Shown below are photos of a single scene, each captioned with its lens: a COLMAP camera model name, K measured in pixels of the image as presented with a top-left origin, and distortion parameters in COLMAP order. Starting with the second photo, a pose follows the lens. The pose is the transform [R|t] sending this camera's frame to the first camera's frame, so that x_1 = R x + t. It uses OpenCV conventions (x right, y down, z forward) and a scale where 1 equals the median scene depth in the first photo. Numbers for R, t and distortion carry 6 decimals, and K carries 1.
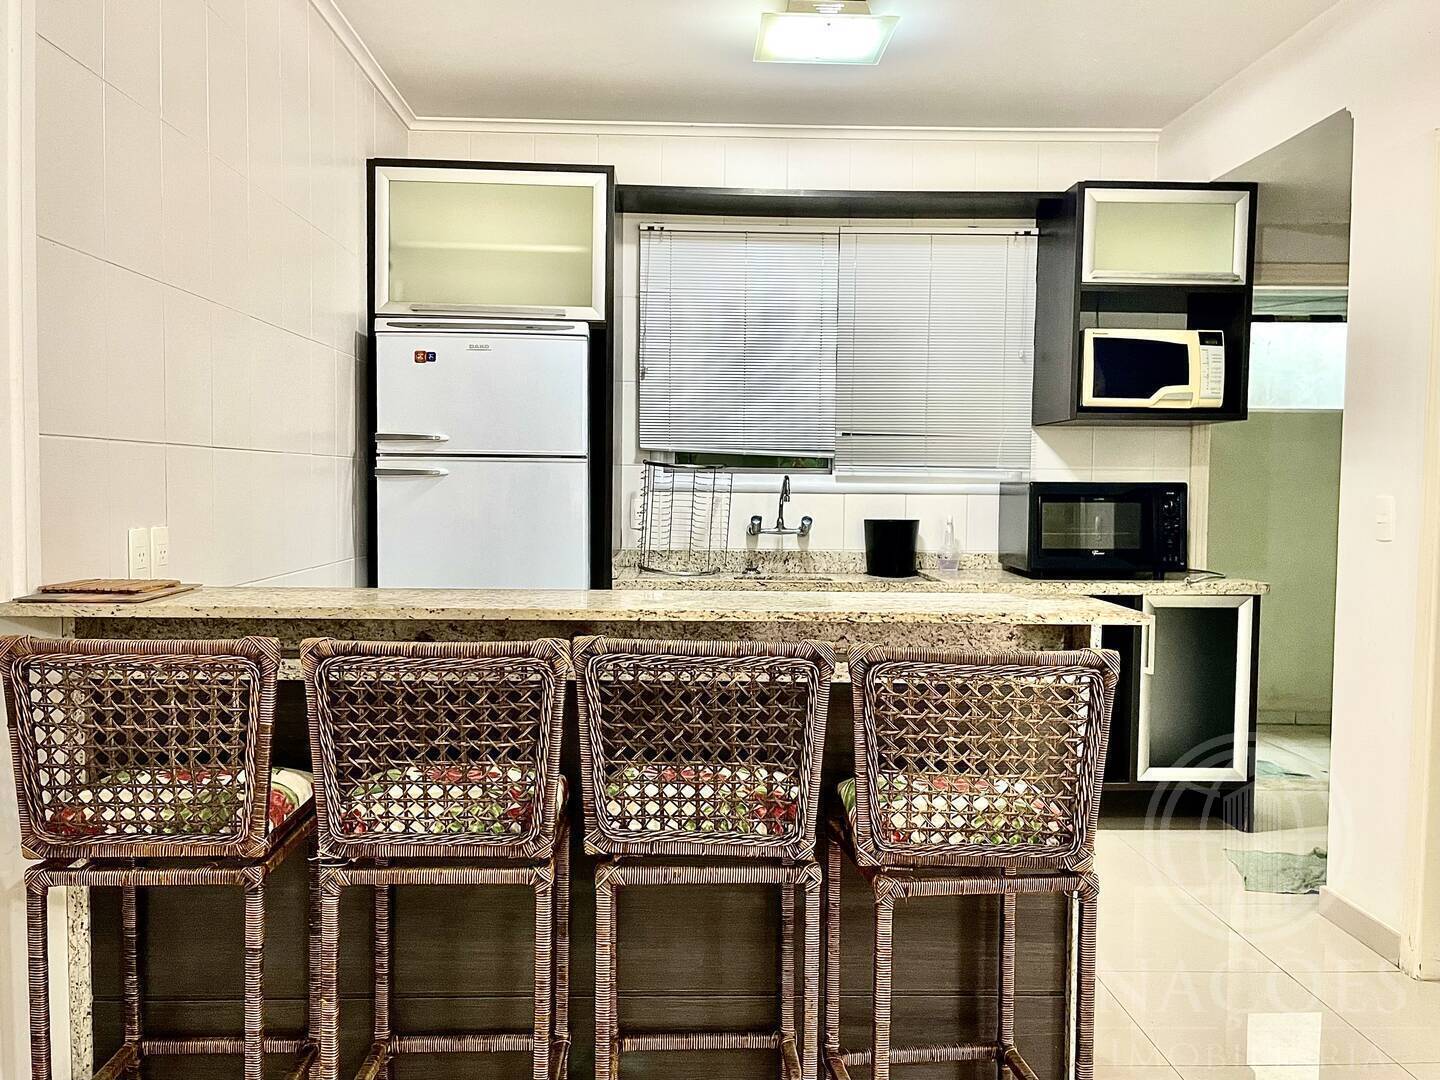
lens RADIAL K [[1143.9, 0, 636.0], [0, 1143.9, 539.9], [0, 0, 1]] dist [0.070423, -0.069842]
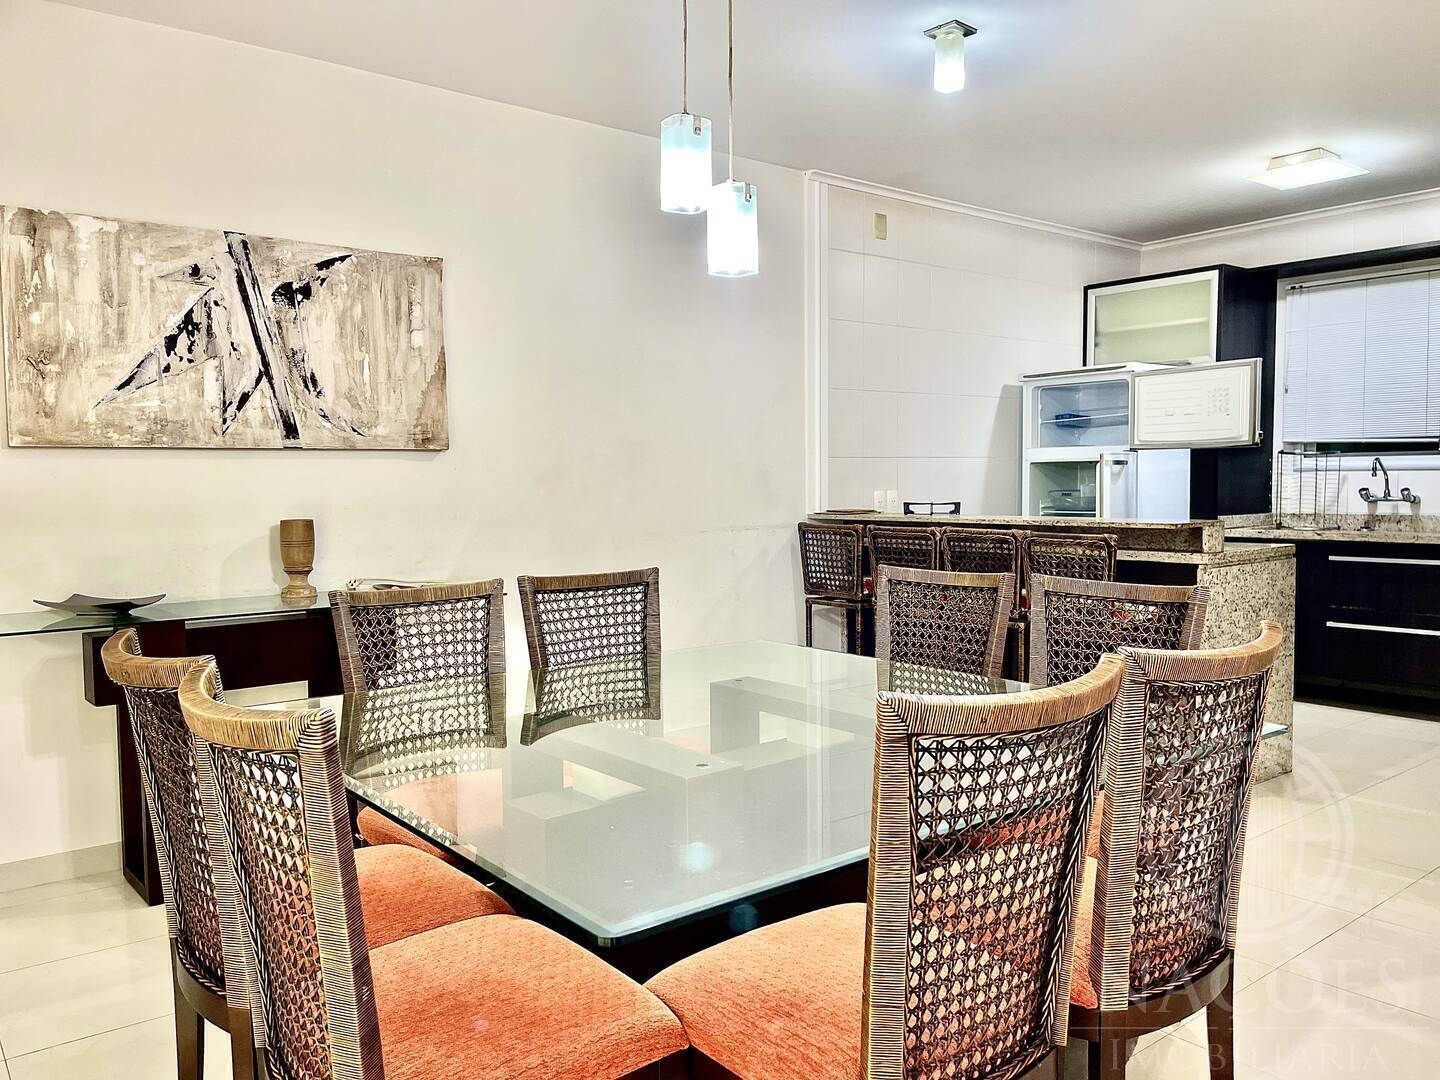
lens RADIAL K [[1136.9, 0, 720.0], [0, 1136.9, 540.0], [0, 0, 1]] dist [0.092509, -0.108934]
pose [[0.612563, 0.025409, -0.790013, 0.723520], [-0.020401, 0.999658, 0.016333, 0.033835], [0.790158, 0.006112, 0.612872, -0.445813]]
